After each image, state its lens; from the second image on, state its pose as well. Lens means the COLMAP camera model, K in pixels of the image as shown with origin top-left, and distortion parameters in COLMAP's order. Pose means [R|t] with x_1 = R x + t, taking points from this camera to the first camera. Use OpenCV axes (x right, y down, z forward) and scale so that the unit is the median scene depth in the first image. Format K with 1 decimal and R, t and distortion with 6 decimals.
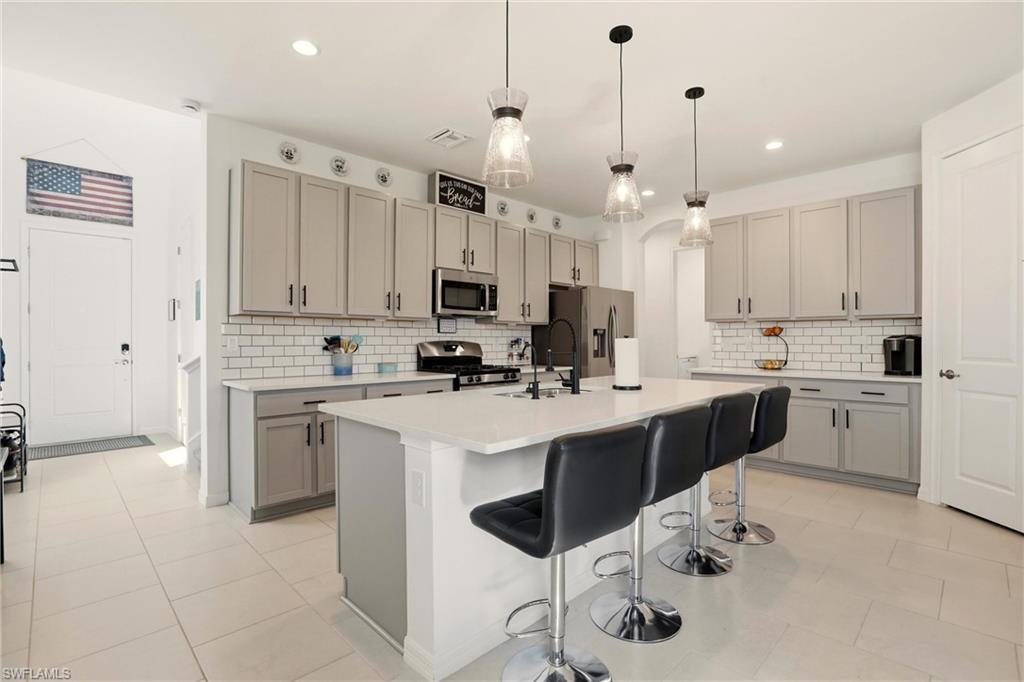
lens RADIAL K [[484.2, 0, 512.0], [0, 484.2, 341.0], [0, 0, 1]] dist [-0.066598, 0.031328]
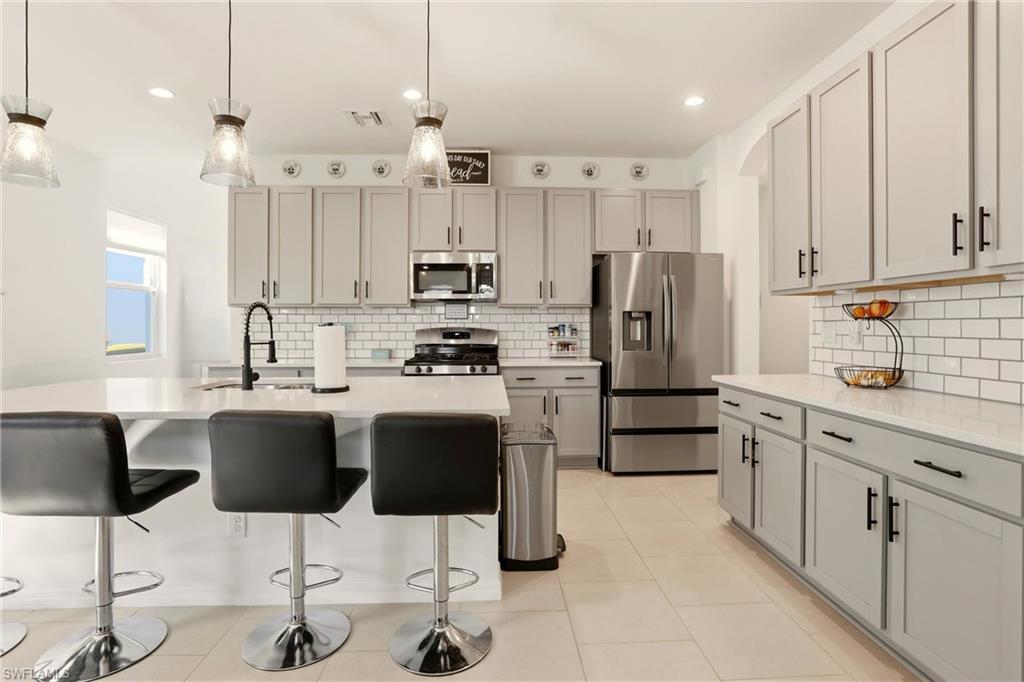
lens RADIAL K [[484.2, 0, 512.0], [0, 484.2, 341.0], [0, 0, 1]] dist [-0.066598, 0.031328]
pose [[0.744370, 0.020605, -0.667449, 0.636170], [0.000749, 0.999497, 0.031691, -0.004193], [0.667767, -0.024090, 0.743981, 0.414107]]
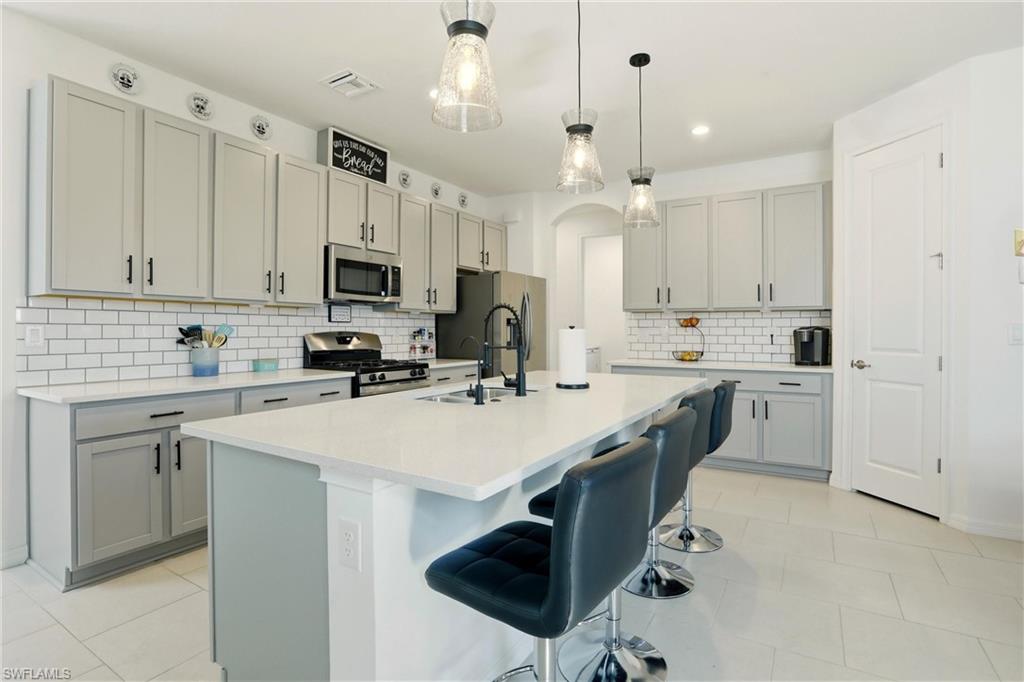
lens RADIAL K [[498.7, 0, 513.9], [0, 498.7, 332.7], [0, 0, 1]] dist [-0.047919, 0.016799]
pose [[0.970303, 0.000038, 0.241893, -0.054985], [-0.000782, 0.999995, 0.002980, -0.001381], [-0.241891, -0.003080, 0.970298, 0.101106]]
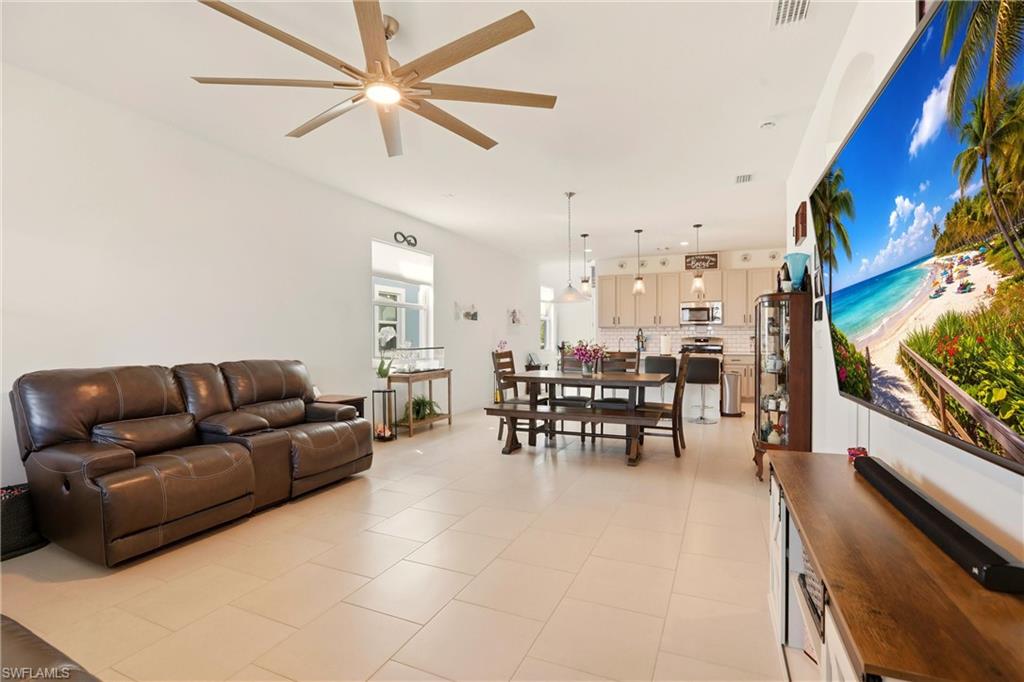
lens RADIAL K [[484.2, 0, 512.0], [0, 484.2, 341.0], [0, 0, 1]] dist [-0.066598, 0.031328]
pose [[0.373788, 0.006240, -0.927493, 1.510951], [-0.000064, 0.999978, 0.006702, 0.003214], [0.927514, -0.002446, 0.373780, -0.464212]]
